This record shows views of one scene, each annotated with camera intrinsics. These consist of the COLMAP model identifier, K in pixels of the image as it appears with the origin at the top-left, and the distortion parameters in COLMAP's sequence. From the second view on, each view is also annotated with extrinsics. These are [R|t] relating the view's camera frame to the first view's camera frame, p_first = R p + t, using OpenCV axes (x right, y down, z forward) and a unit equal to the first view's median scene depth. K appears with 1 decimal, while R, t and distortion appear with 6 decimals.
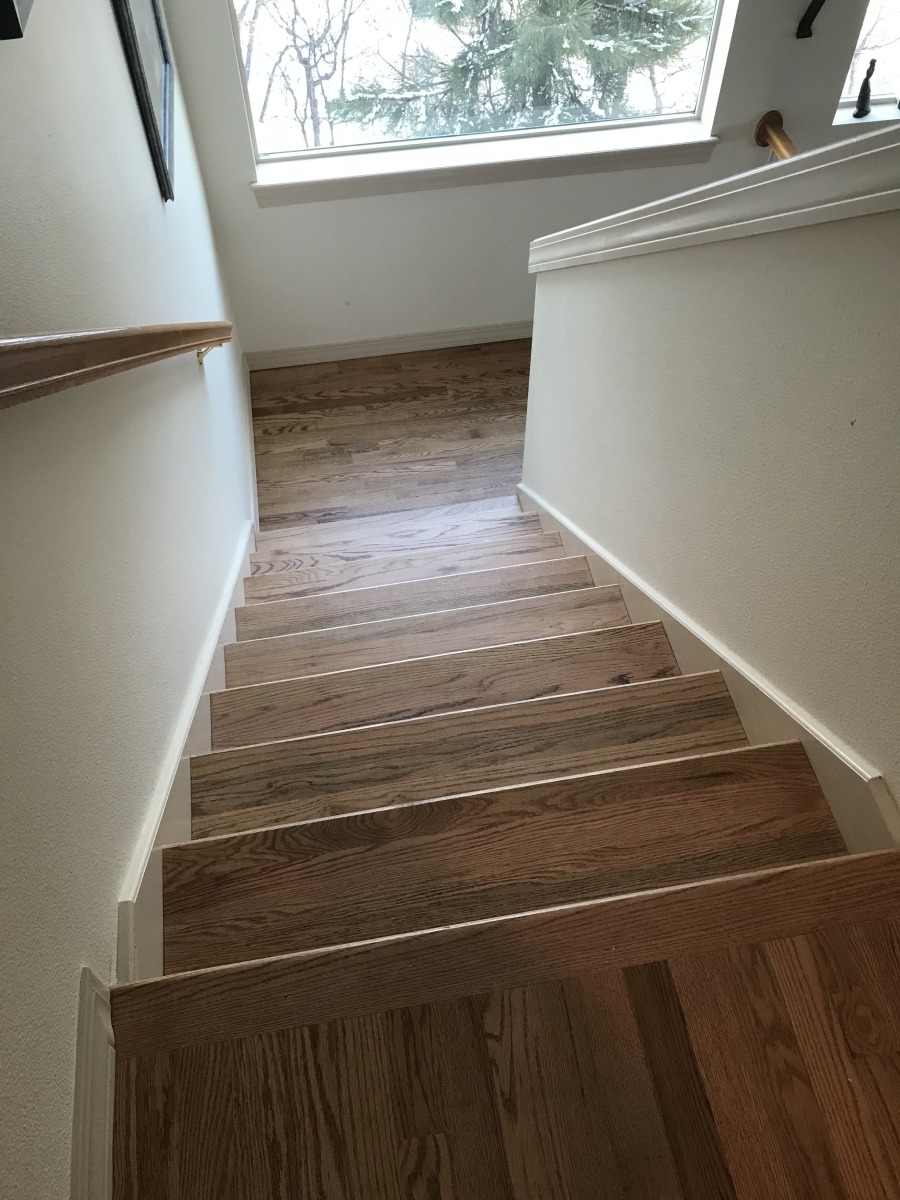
lens RADIAL K [[991.3, 0, 443.0], [0, 991.3, 608.4], [0, 0, 1]] dist [0.054814, -0.105115]
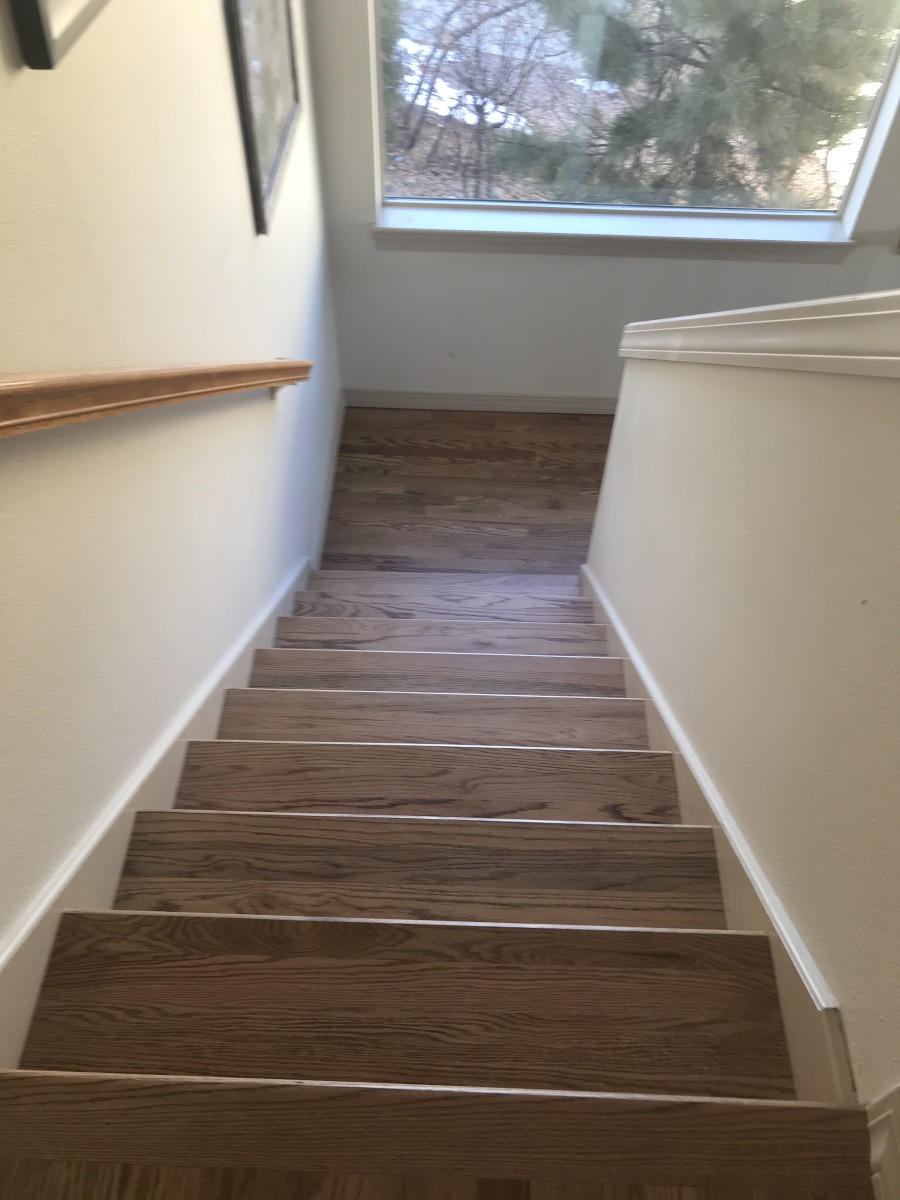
lens RADIAL K [[979.8, 0, 450.0], [0, 979.8, 600.0], [0, 0, 1]] dist [-0.006077, 0.005480]
pose [[0.978838, 0.168787, -0.115706, 0.091014], [-0.173169, 0.984469, -0.028860, -0.058985], [0.109038, 0.048286, 0.992864, 0.064514]]
